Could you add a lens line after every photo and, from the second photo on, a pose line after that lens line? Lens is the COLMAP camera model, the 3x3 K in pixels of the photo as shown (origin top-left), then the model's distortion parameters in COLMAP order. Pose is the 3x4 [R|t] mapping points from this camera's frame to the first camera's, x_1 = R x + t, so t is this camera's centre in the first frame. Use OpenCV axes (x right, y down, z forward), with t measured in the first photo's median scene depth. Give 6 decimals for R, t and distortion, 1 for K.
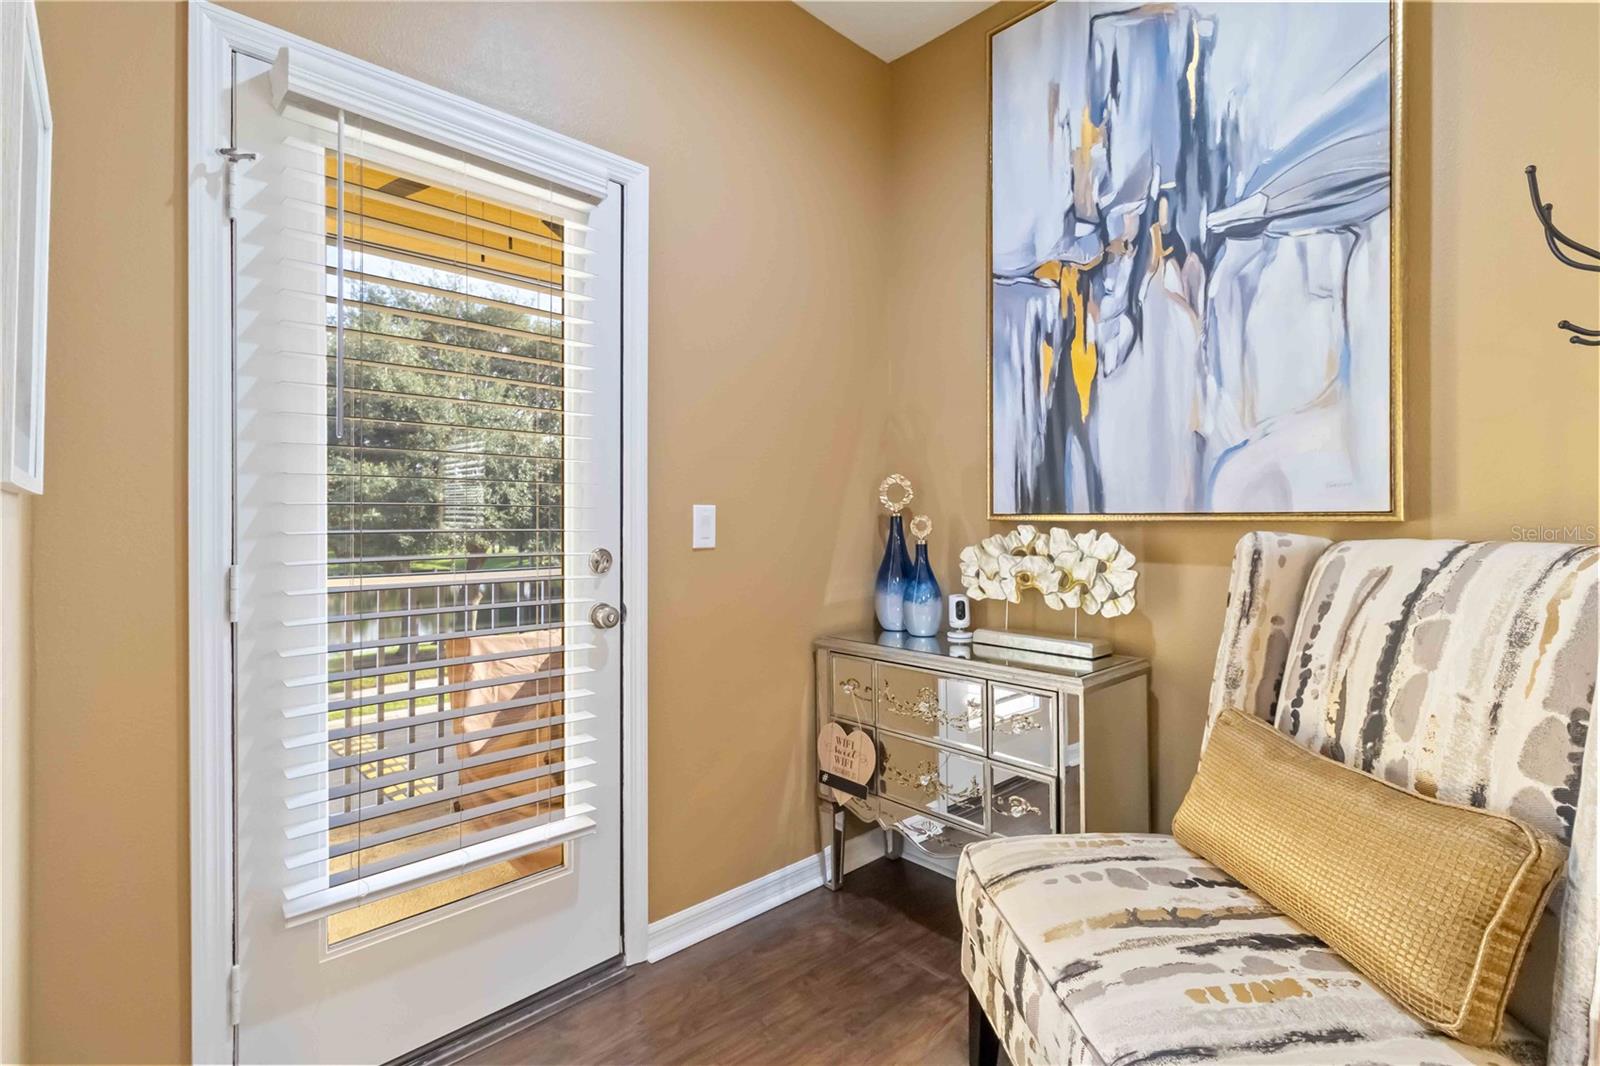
lens RADIAL K [[749.2, 0, 794.6], [0, 749.2, 511.9], [0, 0, 1]] dist [-0.000940, 0.001525]
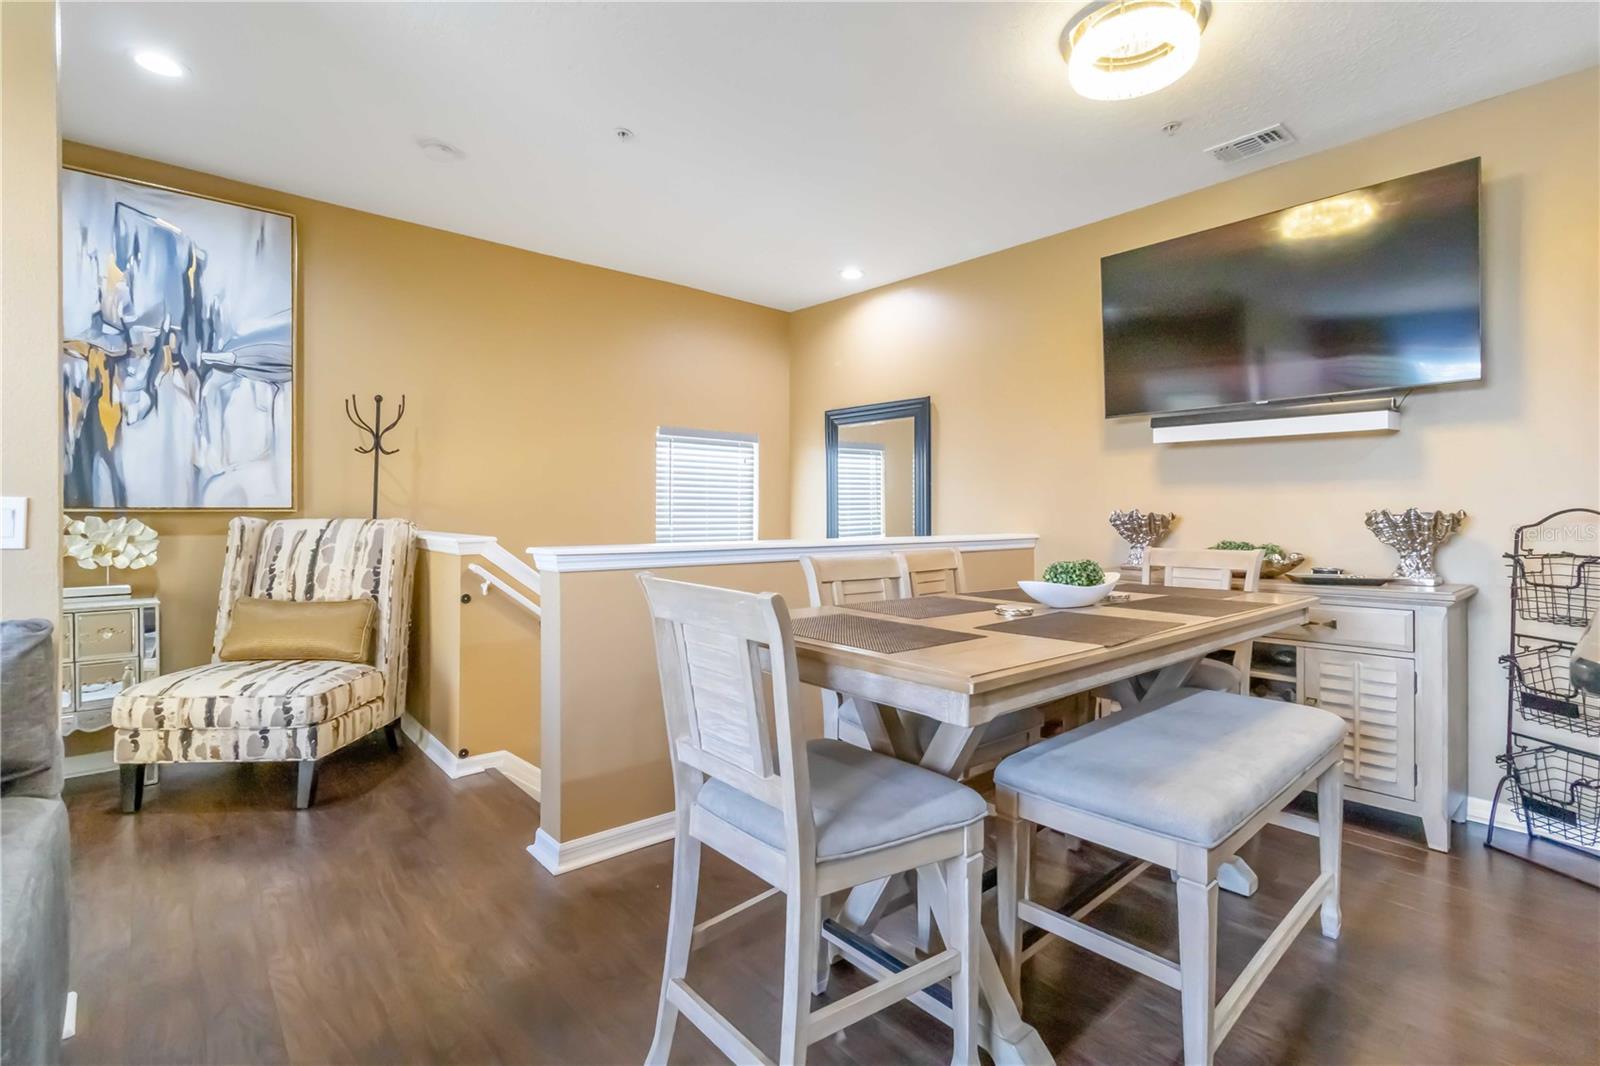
lens RADIAL K [[749.2, 0, 804.9], [0, 749.2, 521.2], [0, 0, 1]] dist [-0.000940, 0.001525]
pose [[0.031998, -0.011275, 0.999424, -1.322323], [-0.010560, 0.999877, 0.011619, -0.002579], [-0.999432, -0.010926, 0.031875, -0.611493]]
